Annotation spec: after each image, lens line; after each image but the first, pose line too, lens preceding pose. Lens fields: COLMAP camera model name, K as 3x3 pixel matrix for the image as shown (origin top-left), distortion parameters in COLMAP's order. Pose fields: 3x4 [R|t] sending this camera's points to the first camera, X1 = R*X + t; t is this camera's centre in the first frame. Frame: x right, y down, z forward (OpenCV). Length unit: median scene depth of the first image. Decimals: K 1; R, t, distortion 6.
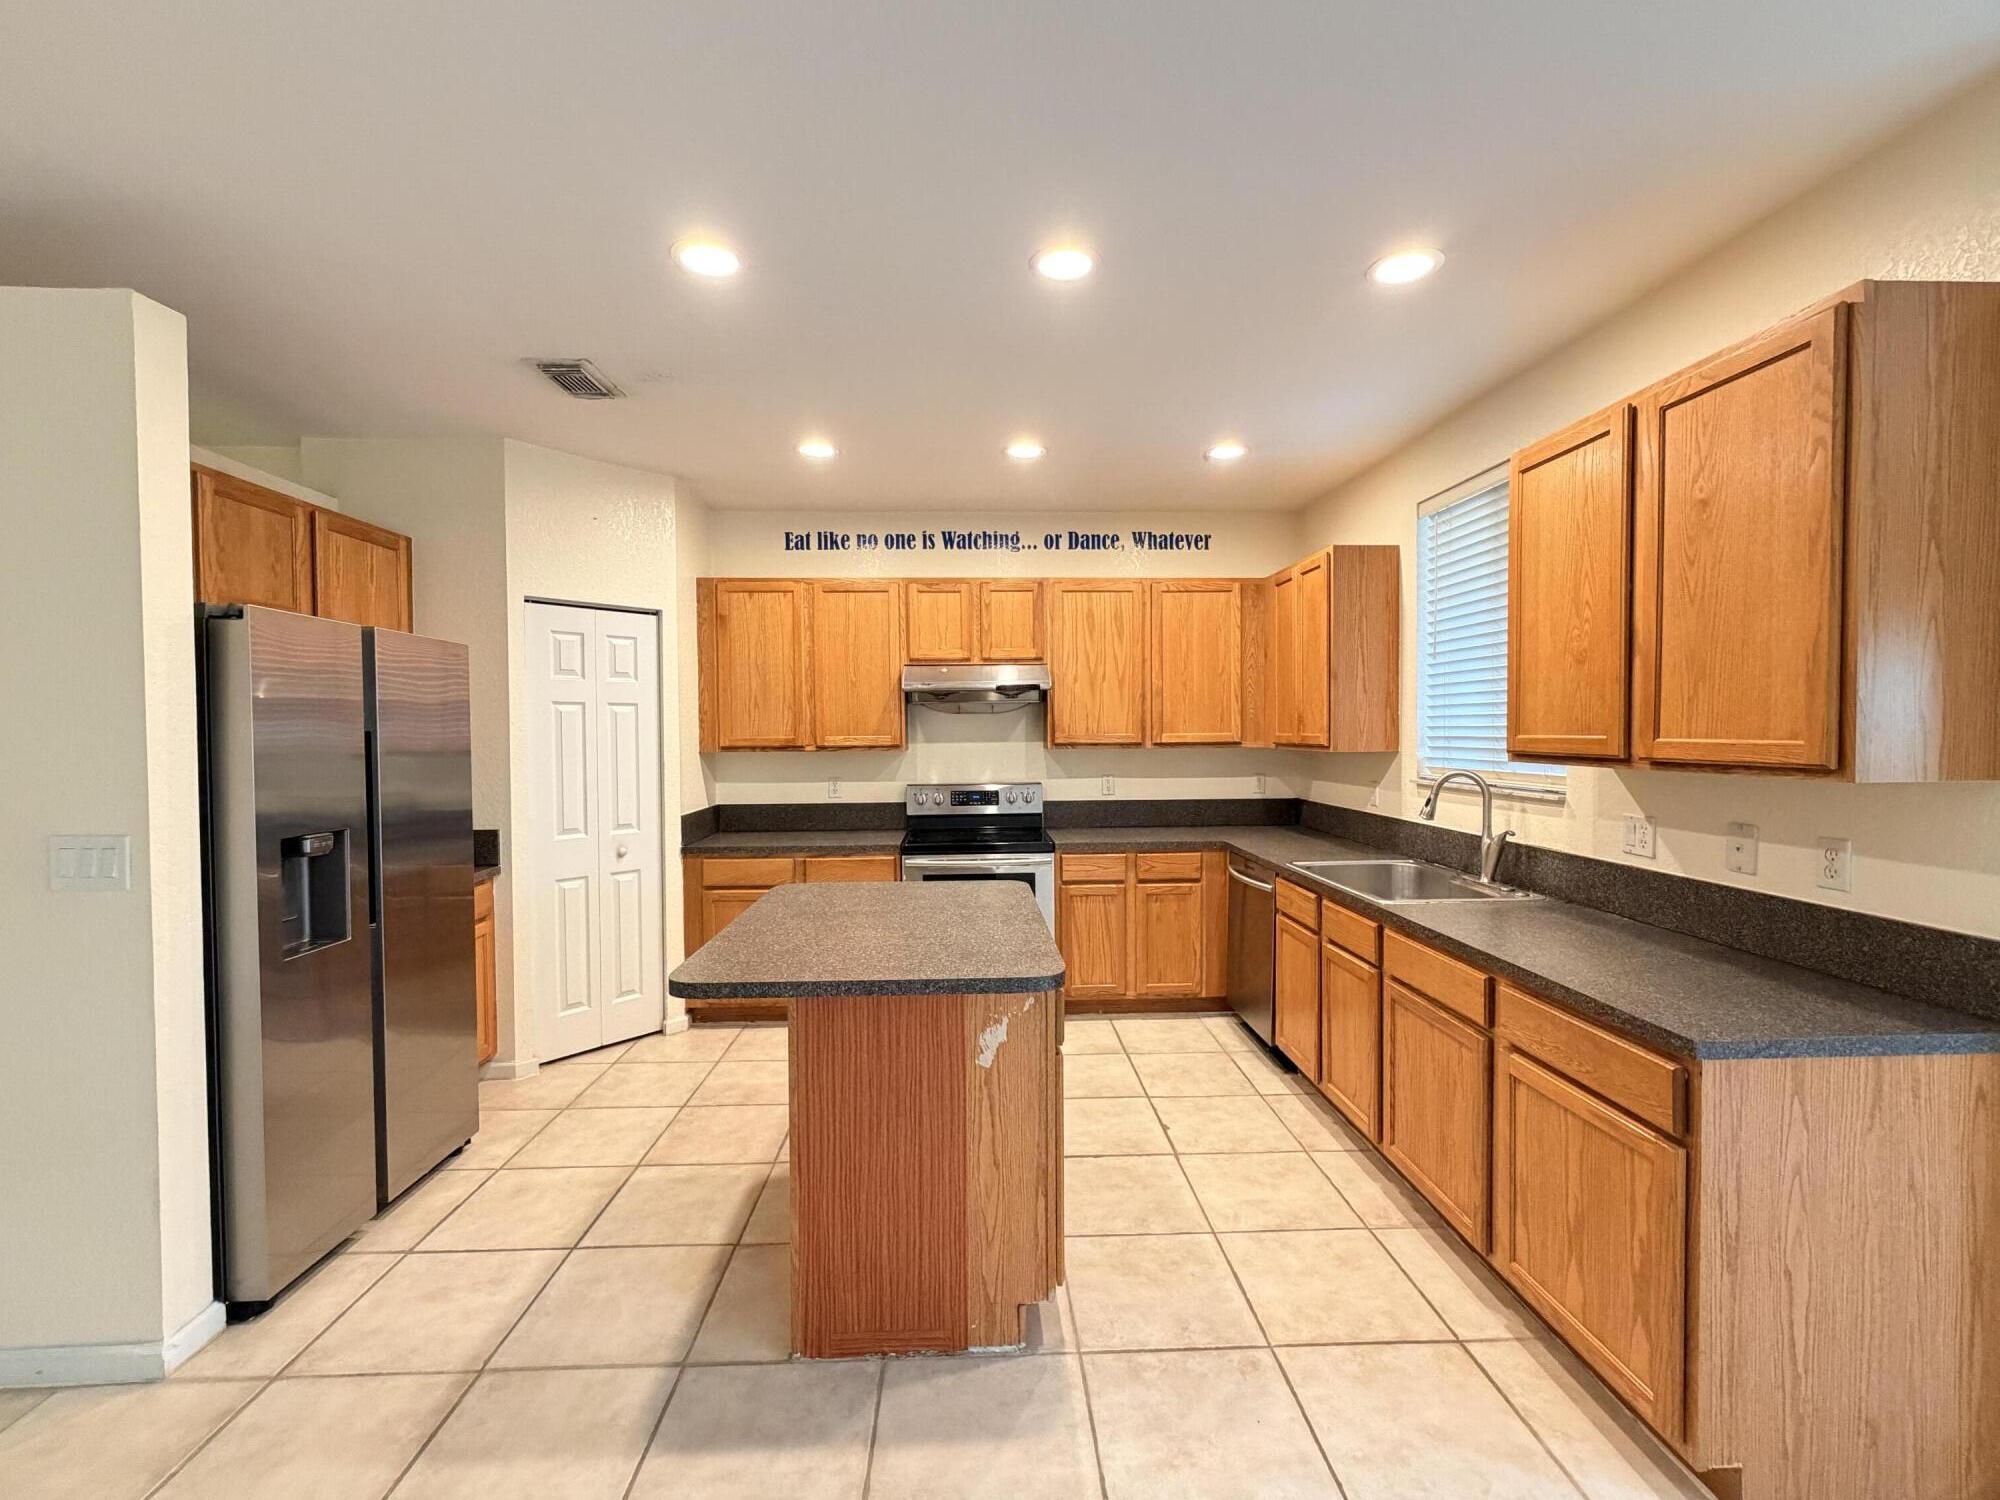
lens RADIAL K [[846.0, 0, 998.5], [0, 846.0, 749.2], [0, 0, 1]] dist [0.001123, -0.000686]
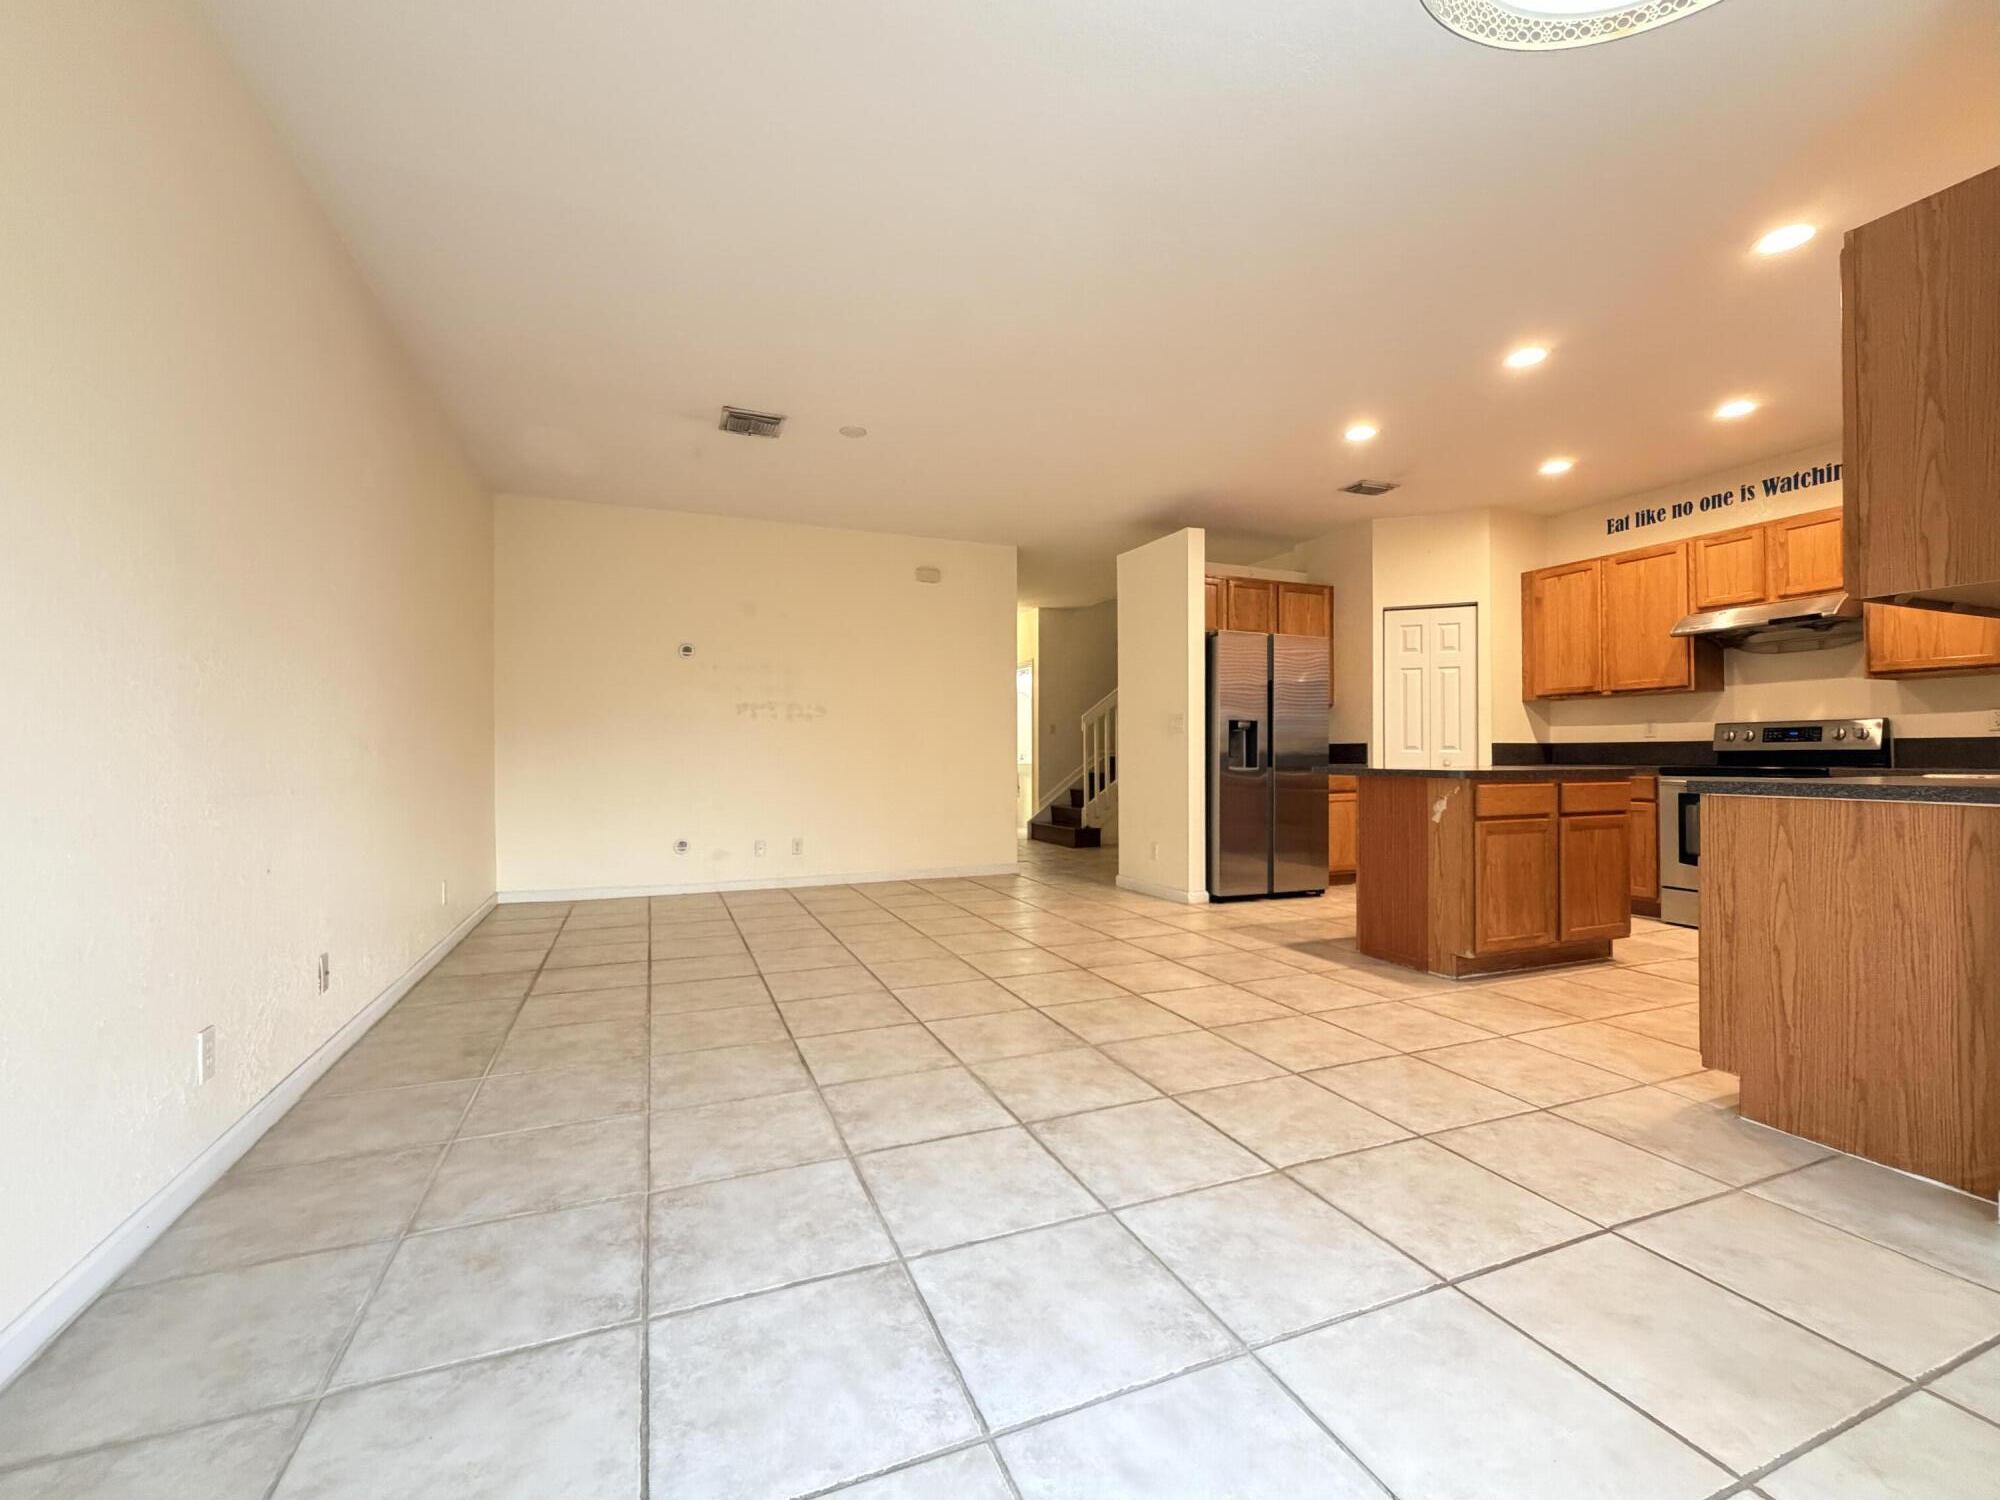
lens RADIAL K [[846.0, 0, 1000.0], [0, 846.0, 749.8], [0, 0, 1]] dist [0.001123, -0.000686]
pose [[0.344040, 0.000465, -0.938955, 0.948135], [-0.022587, 0.999715, -0.007781, 0.167339], [0.938683, 0.023885, 0.343953, -0.378600]]
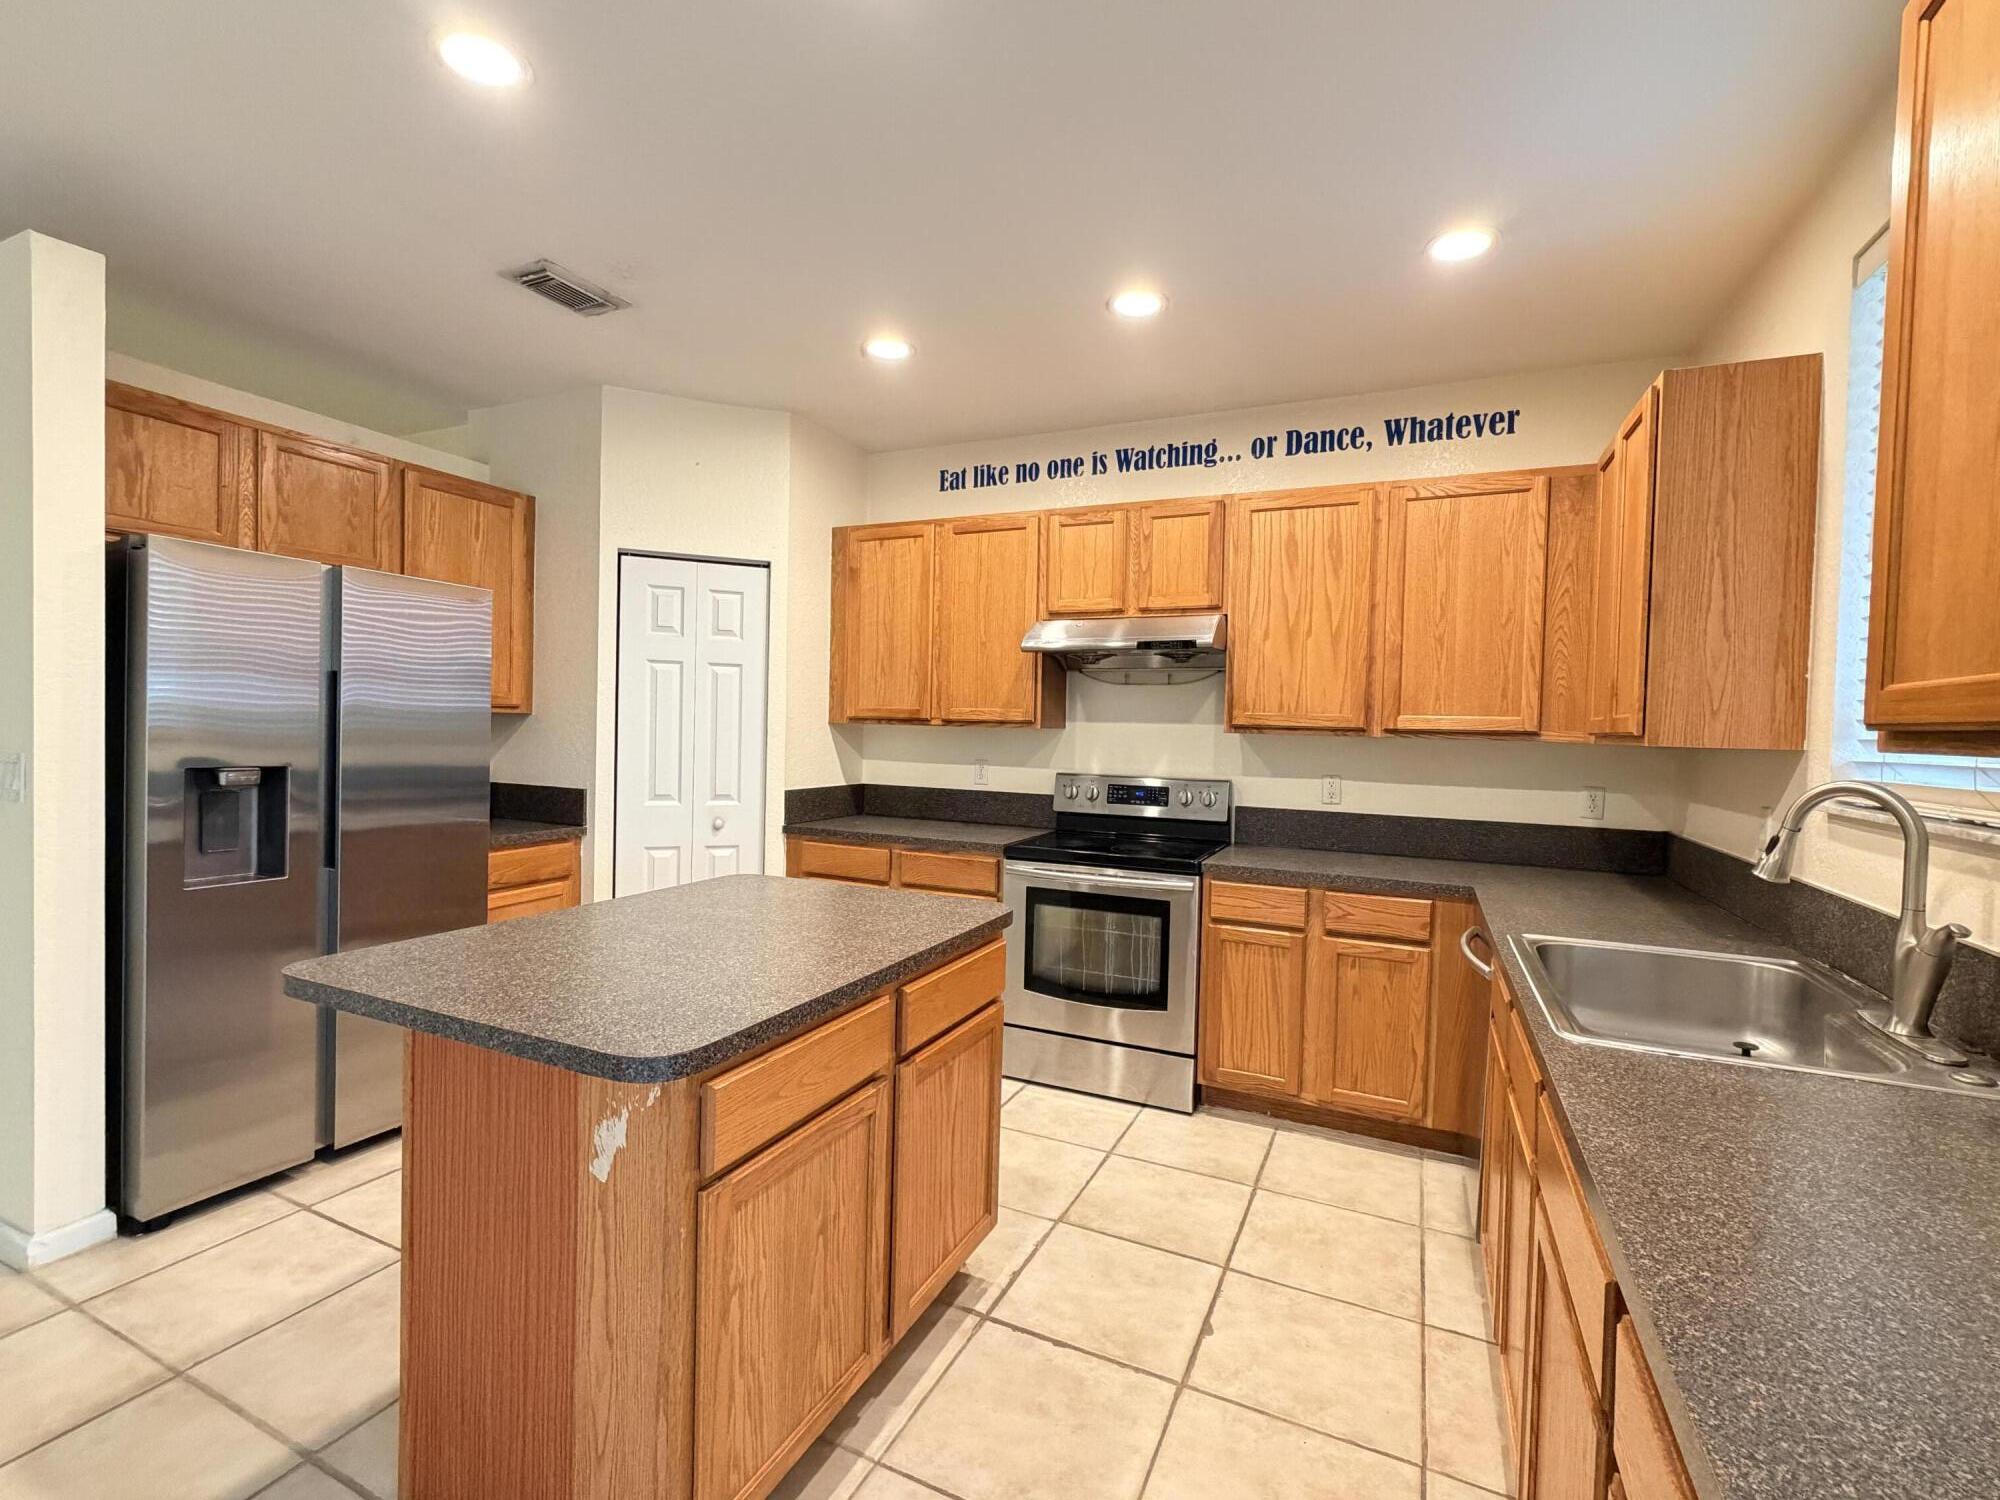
lens RADIAL K [[895.8, 0, 1000.0], [0, 895.8, 748.4], [0, 0, 1]] dist [0.000614, -0.001073]
pose [[0.888926, 0.041296, -0.456186, 0.360775], [-0.042720, 0.999061, 0.007194, 0.023903], [0.456055, 0.013094, 0.889855, 0.357771]]
